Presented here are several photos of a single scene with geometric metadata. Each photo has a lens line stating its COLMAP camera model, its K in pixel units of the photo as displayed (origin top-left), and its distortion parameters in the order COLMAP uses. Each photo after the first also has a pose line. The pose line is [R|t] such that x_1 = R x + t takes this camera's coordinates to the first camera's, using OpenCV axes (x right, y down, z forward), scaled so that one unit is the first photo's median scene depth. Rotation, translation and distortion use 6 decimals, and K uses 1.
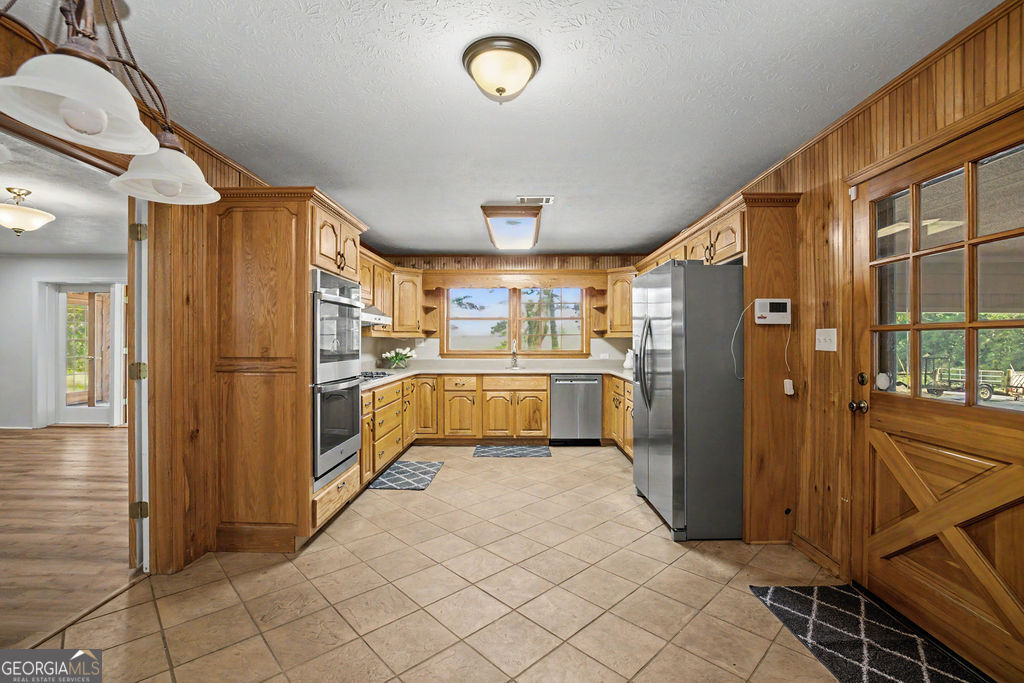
lens RADIAL K [[461.9, 0, 508.4], [0, 461.9, 335.6], [0, 0, 1]] dist [-0.059588, 0.024244]
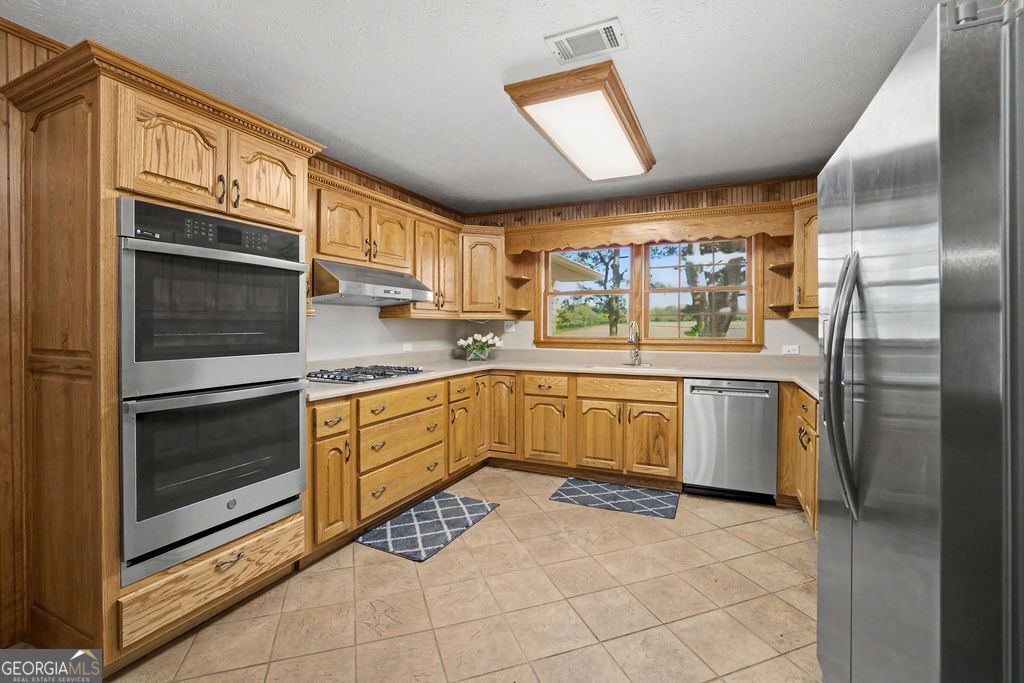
lens RADIAL K [[455.3, 0, 506.7], [0, 455.3, 326.2], [0, 0, 1]] dist [-0.053701, 0.023140]
pose [[0.910837, -0.000222, -0.412767, 0.124412], [0.005738, 0.999910, 0.012123, 0.006209], [0.412727, -0.013411, 0.910756, 0.355470]]
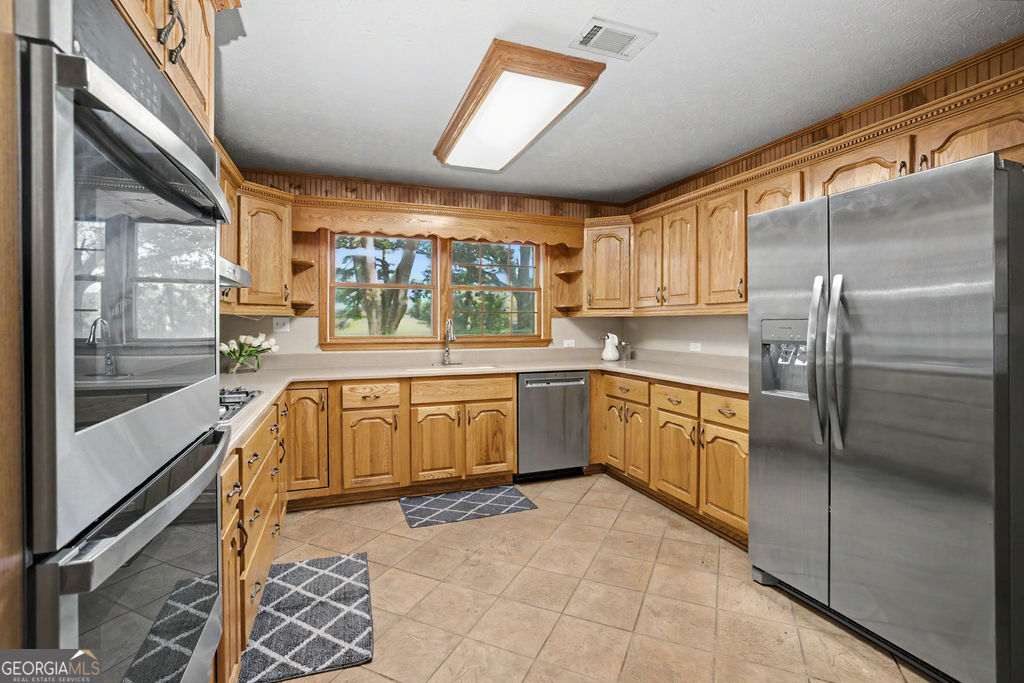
lens RADIAL K [[475.3, 0, 513.6], [0, 475.3, 324.0], [0, 0, 1]] dist [-0.033177, 0.000852]
pose [[0.927000, -0.001449, 0.375059, -0.161375], [-0.004276, 0.999887, 0.014431, 0.005272], [-0.375037, -0.014981, 0.926889, 0.388288]]
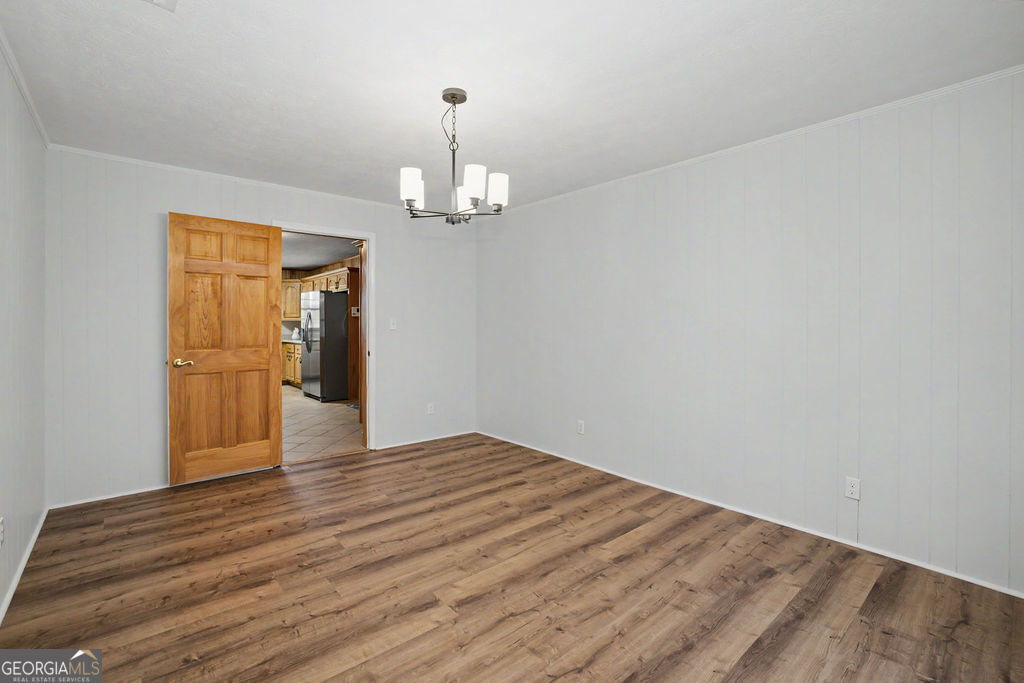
lens RADIAL K [[455.3, 0, 506.7], [0, 455.3, 326.2], [0, 0, 1]] dist [-0.053701, 0.023140]
pose [[0.752929, -0.002304, 0.658098, -0.248160], [-0.011797, 0.999786, 0.016997, -0.011892], [-0.657996, -0.020561, 0.752741, -0.763646]]
